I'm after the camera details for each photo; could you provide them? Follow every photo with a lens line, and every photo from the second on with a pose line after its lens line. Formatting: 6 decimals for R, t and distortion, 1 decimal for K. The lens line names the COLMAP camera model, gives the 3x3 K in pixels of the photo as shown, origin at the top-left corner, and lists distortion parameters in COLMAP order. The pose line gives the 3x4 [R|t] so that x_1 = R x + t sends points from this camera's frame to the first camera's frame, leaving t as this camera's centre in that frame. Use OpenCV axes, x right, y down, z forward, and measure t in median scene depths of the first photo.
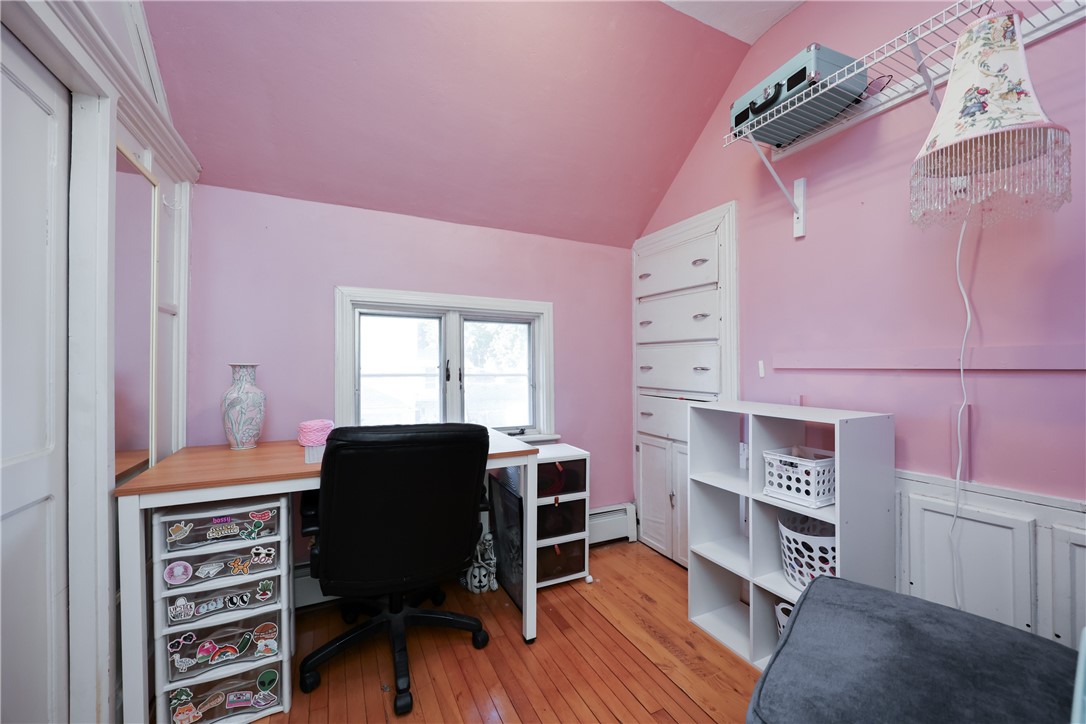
lens RADIAL K [[436.7, 0, 546.4], [0, 436.7, 367.8], [0, 0, 1]] dist [-0.000197, -0.000137]
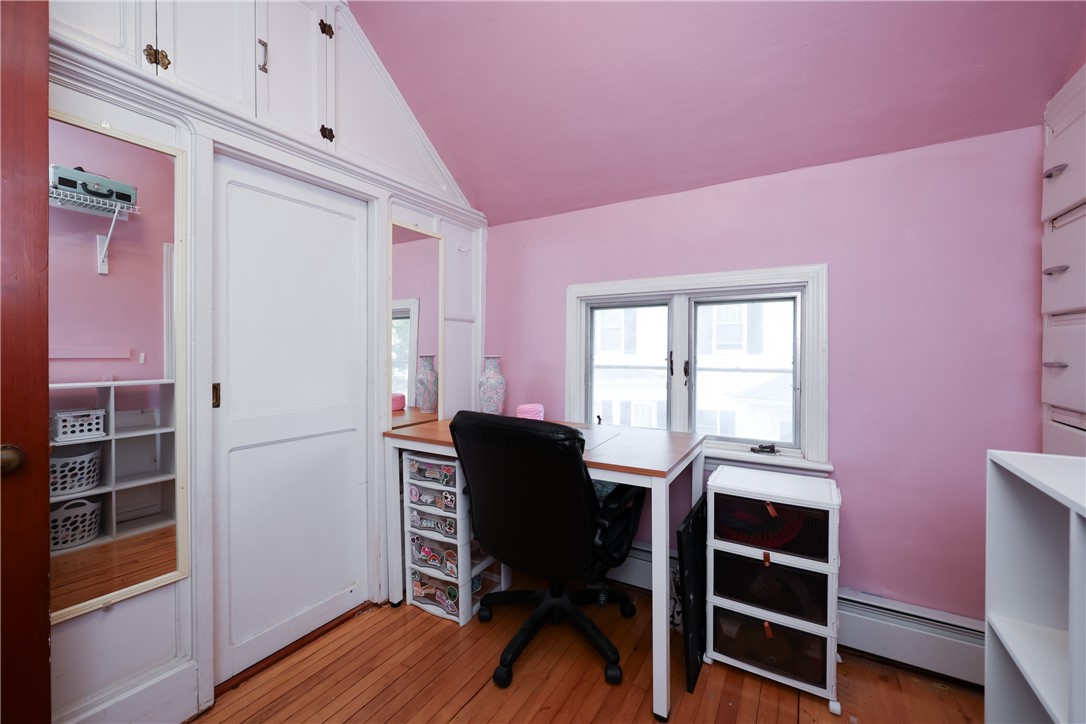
lens RADIAL K [[428.8, 0, 543.0], [0, 428.8, 362.0], [0, 0, 1]] dist [-0.001379, -0.000298]
pose [[0.539663, 0.016526, -0.841719, 0.479392], [-0.005405, 0.999855, 0.016165, -0.012318], [0.841864, -0.004174, 0.539674, 0.422394]]
